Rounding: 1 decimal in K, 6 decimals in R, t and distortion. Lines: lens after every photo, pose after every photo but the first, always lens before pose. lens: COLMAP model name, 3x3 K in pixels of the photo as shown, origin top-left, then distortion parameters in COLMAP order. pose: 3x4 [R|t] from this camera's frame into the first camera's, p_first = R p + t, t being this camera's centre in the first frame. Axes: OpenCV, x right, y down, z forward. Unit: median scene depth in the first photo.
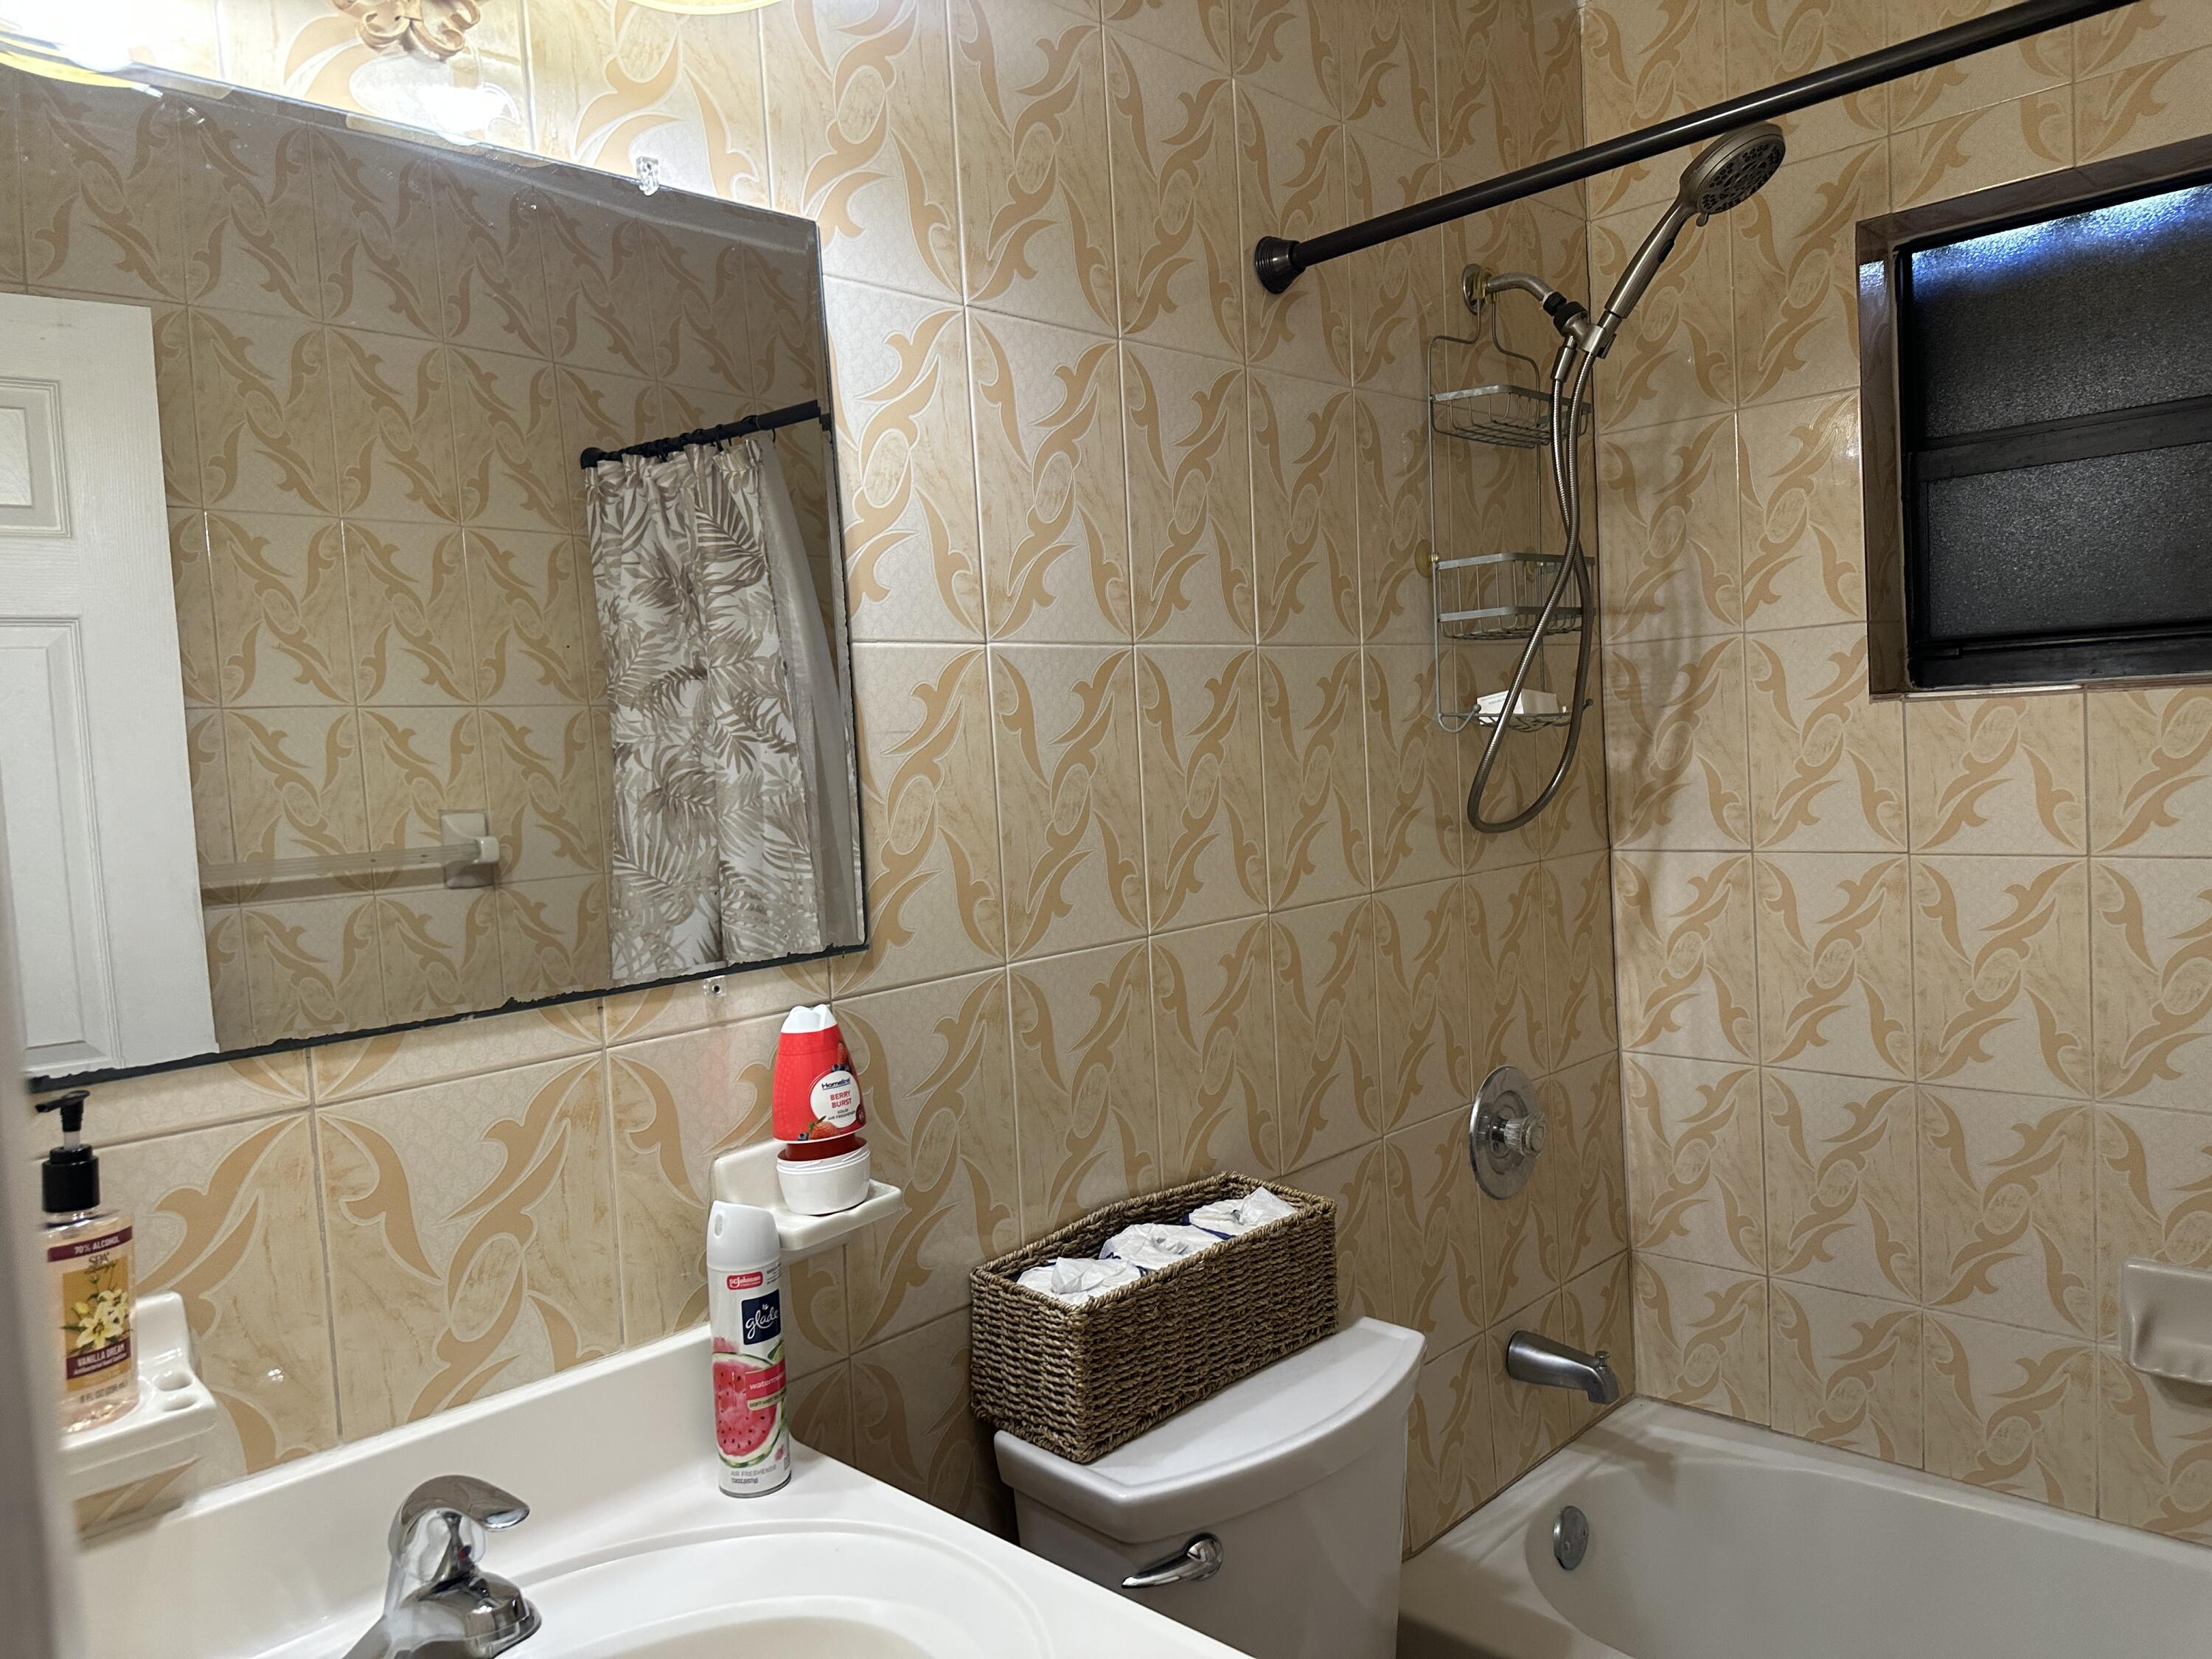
lens RADIAL K [[1573.1, 0, 1124.7], [0, 1573.1, 835.2], [0, 0, 1]] dist [0.042463, -0.054800]
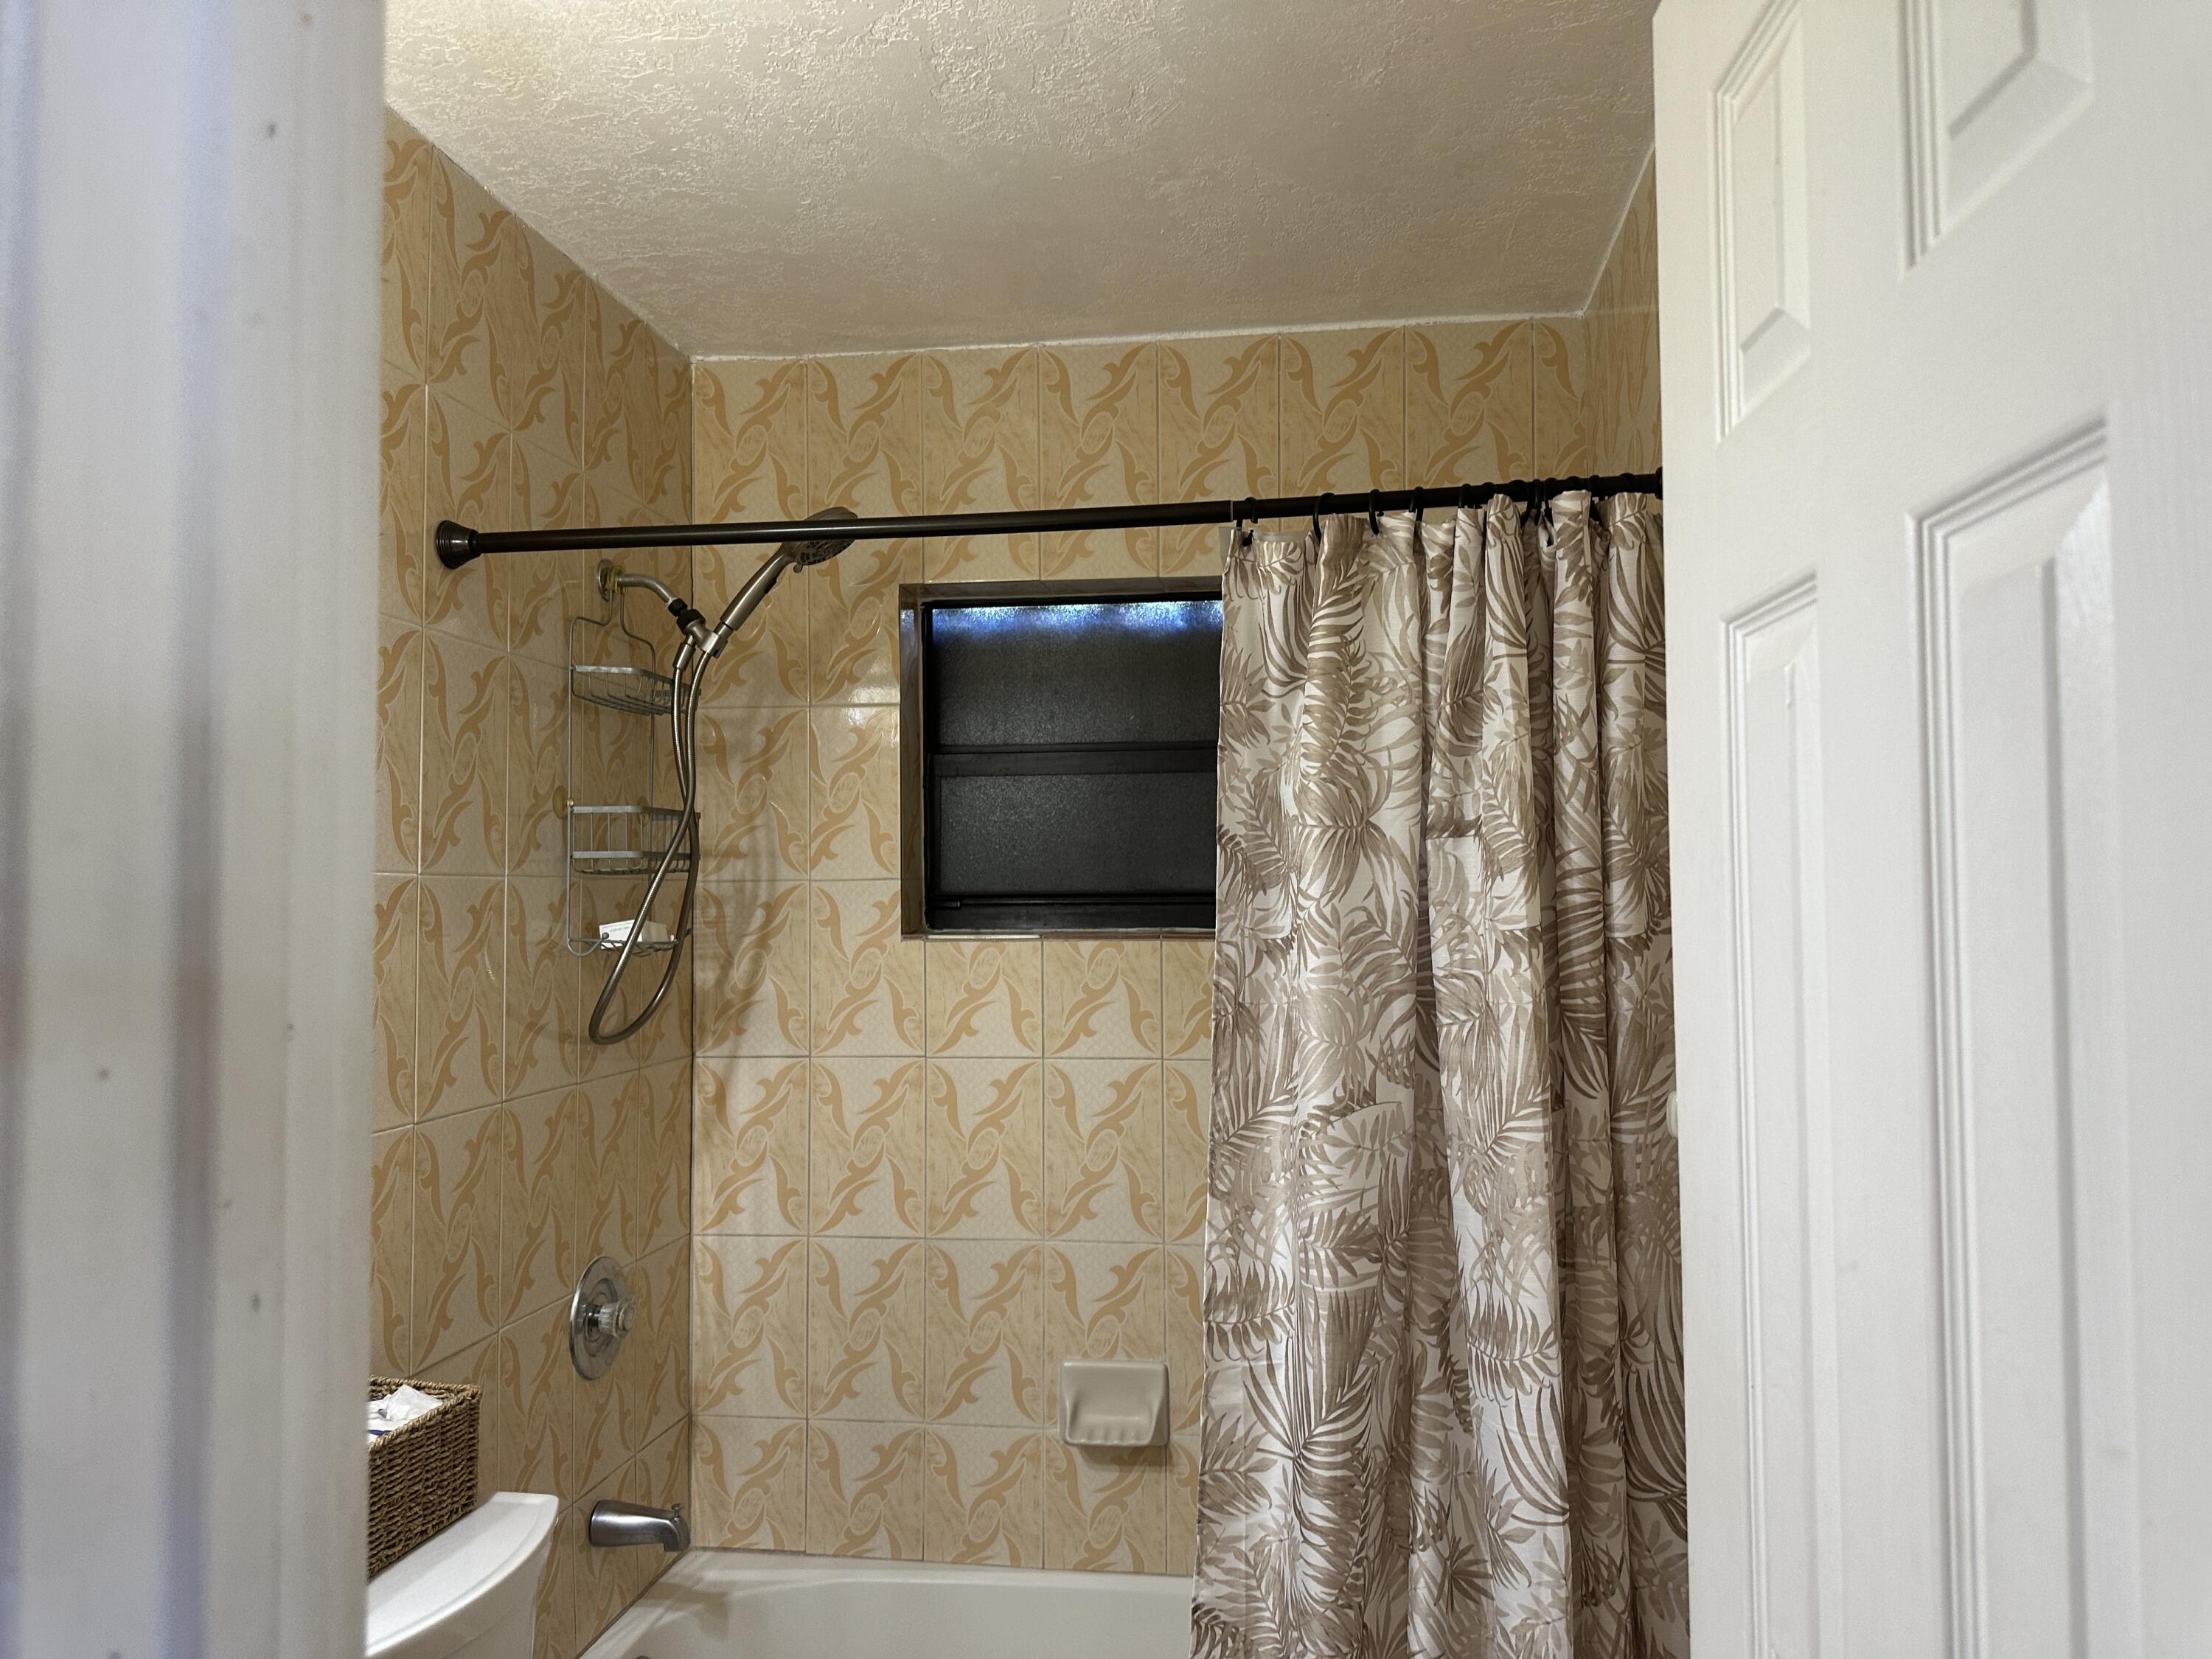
lens RADIAL K [[1539.2, 0, 1115.6], [0, 1539.2, 834.2], [0, 0, 1]] dist [0.192327, -0.407032]
pose [[0.811472, 0.073791, 0.579714, -0.130686], [-0.001559, 0.992266, -0.124123, -0.012192], [-0.584389, 0.099818, 0.805311, -0.139297]]
